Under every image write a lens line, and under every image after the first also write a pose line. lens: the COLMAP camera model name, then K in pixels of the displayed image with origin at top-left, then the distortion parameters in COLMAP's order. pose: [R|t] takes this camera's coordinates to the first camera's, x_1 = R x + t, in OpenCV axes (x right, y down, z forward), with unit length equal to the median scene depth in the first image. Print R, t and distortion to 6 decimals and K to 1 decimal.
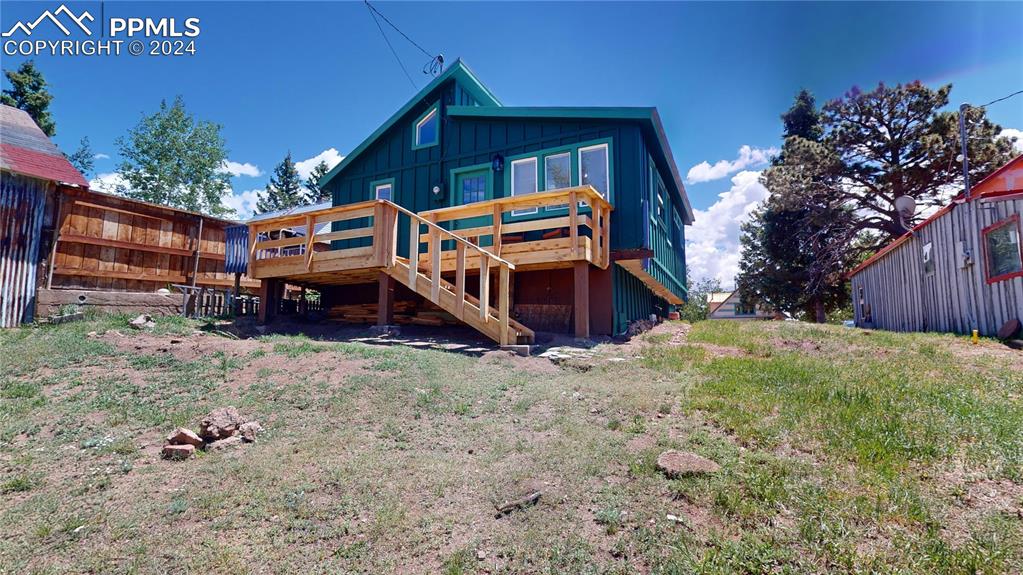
lens RADIAL K [[469.4, 0, 511.5], [0, 469.4, 287.5], [0, 0, 1]] dist [0.001750, -0.000034]
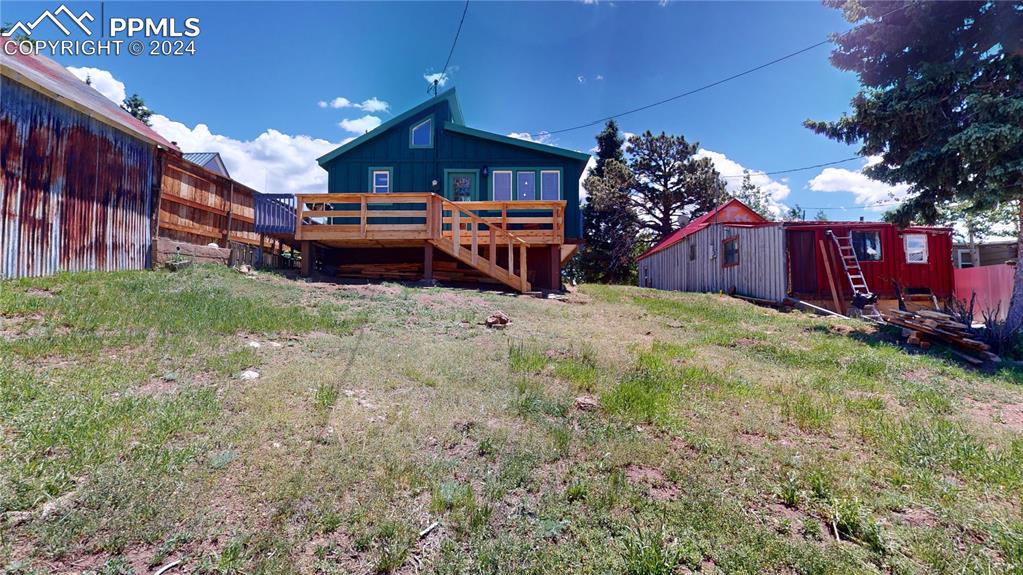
lens RADIAL K [[423.1, 0, 538.7], [0, 423.1, 290.3], [0, 0, 1]] dist [0.000326, 0.000128]
pose [[0.904364, 0.018198, 0.426373, -0.407552], [-0.049846, 0.996756, 0.063184, 0.011254], [-0.423840, -0.078394, 0.902338, -0.266772]]
